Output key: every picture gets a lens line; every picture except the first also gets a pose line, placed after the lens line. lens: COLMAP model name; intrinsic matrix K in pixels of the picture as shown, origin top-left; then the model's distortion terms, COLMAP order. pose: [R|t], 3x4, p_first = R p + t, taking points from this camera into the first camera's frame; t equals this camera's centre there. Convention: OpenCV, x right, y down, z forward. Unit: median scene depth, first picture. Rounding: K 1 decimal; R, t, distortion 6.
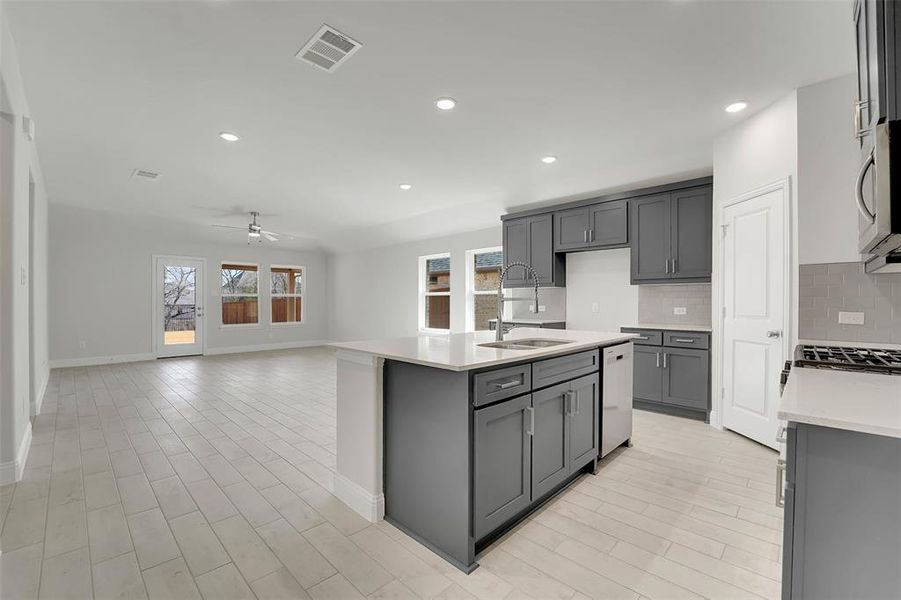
lens RADIAL K [[376.4, 0, 450.0], [0, 376.4, 303.8], [0, 0, 1]] dist [-0.026796, -0.000020]
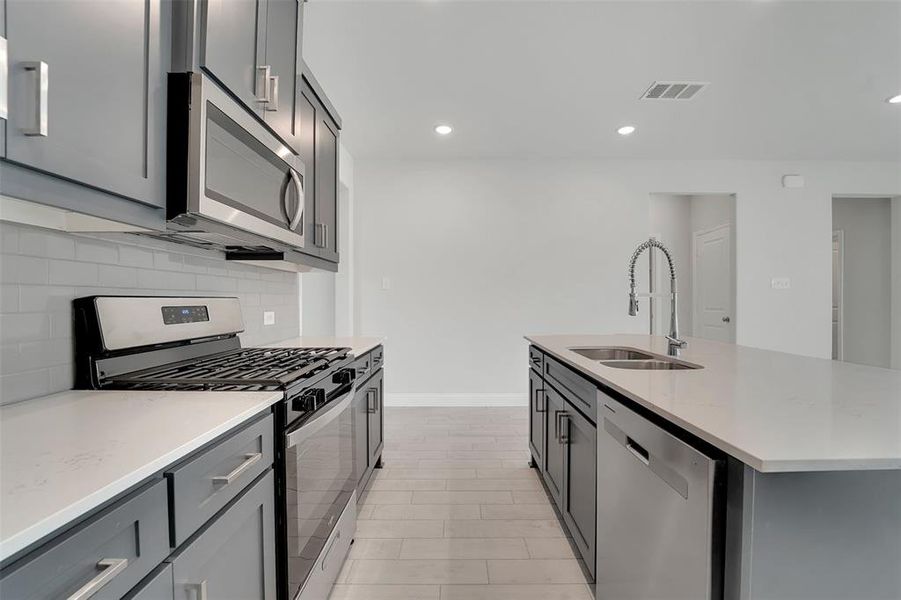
lens RADIAL K [[364.5, 0, 452.0], [0, 364.5, 304.7], [0, 0, 1]] dist [-0.028072, -0.000098]
pose [[-0.722296, 0.006694, -0.691552, 0.347791], [-0.001068, 0.999941, 0.010794, -0.001342], [0.691584, 0.008535, -0.722246, 0.470177]]
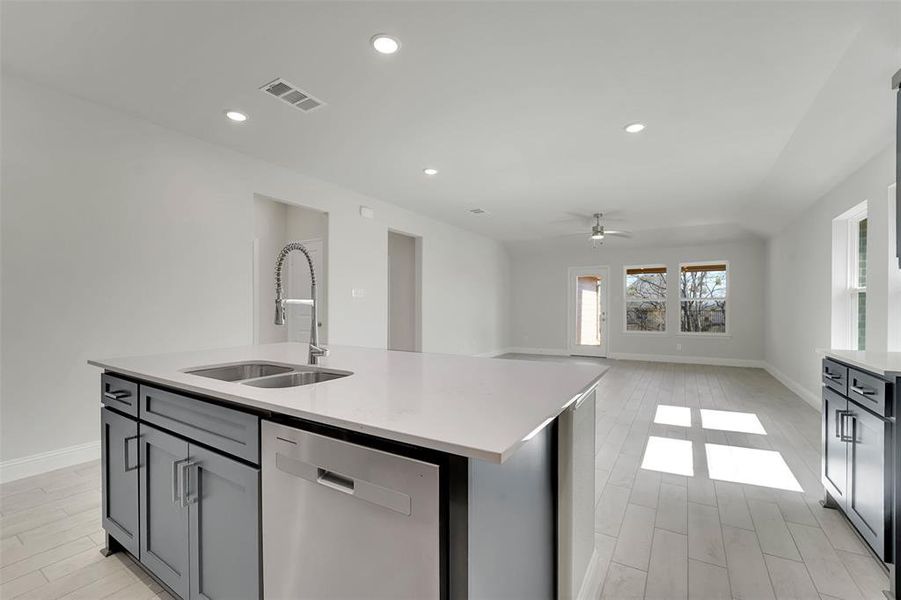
lens RADIAL K [[376.4, 0, 450.0], [0, 376.4, 303.8], [0, 0, 1]] dist [-0.026796, -0.000020]
pose [[0.227216, -0.009908, -0.973794, 0.323663], [-0.004176, 0.999929, -0.011149, -0.002037], [0.973836, 0.006600, 0.227158, 0.410175]]
